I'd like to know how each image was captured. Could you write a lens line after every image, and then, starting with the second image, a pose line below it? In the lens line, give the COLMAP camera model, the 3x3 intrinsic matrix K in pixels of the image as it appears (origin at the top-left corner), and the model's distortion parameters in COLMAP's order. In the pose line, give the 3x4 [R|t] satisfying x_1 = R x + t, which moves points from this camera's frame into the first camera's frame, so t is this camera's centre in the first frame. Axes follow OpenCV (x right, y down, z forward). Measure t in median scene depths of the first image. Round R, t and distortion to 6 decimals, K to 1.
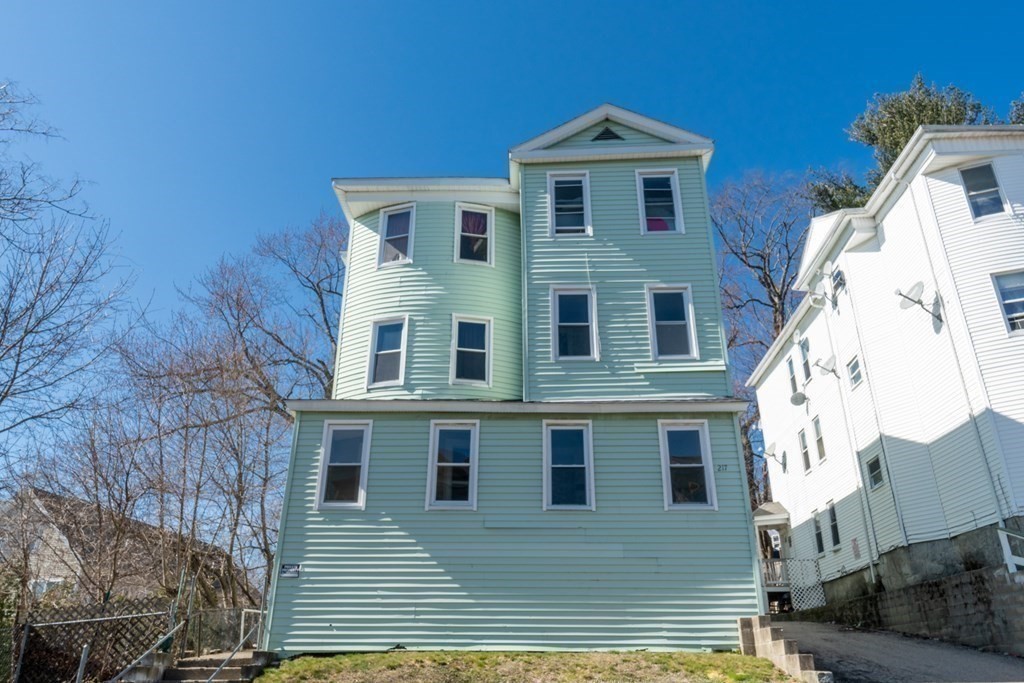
lens RADIAL K [[744.3, 0, 514.0], [0, 744.3, 325.7], [0, 0, 1]] dist [0.002956, 0.001575]
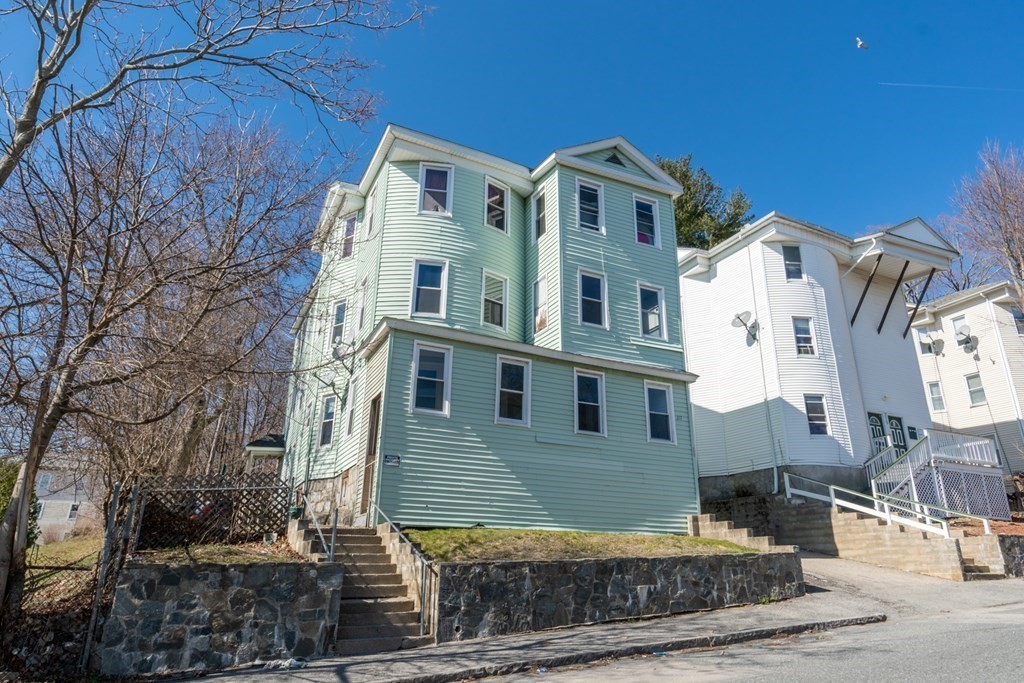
lens RADIAL K [[646.7, 0, 512.0], [0, 646.7, 341.5], [0, 0, 1]] dist [-0.000694, 0.000102]
pose [[0.881817, 0.165479, 0.441605, -0.540185], [-0.206643, 0.977315, 0.046411, 0.047131], [-0.423907, -0.132181, 0.896008, 0.012007]]
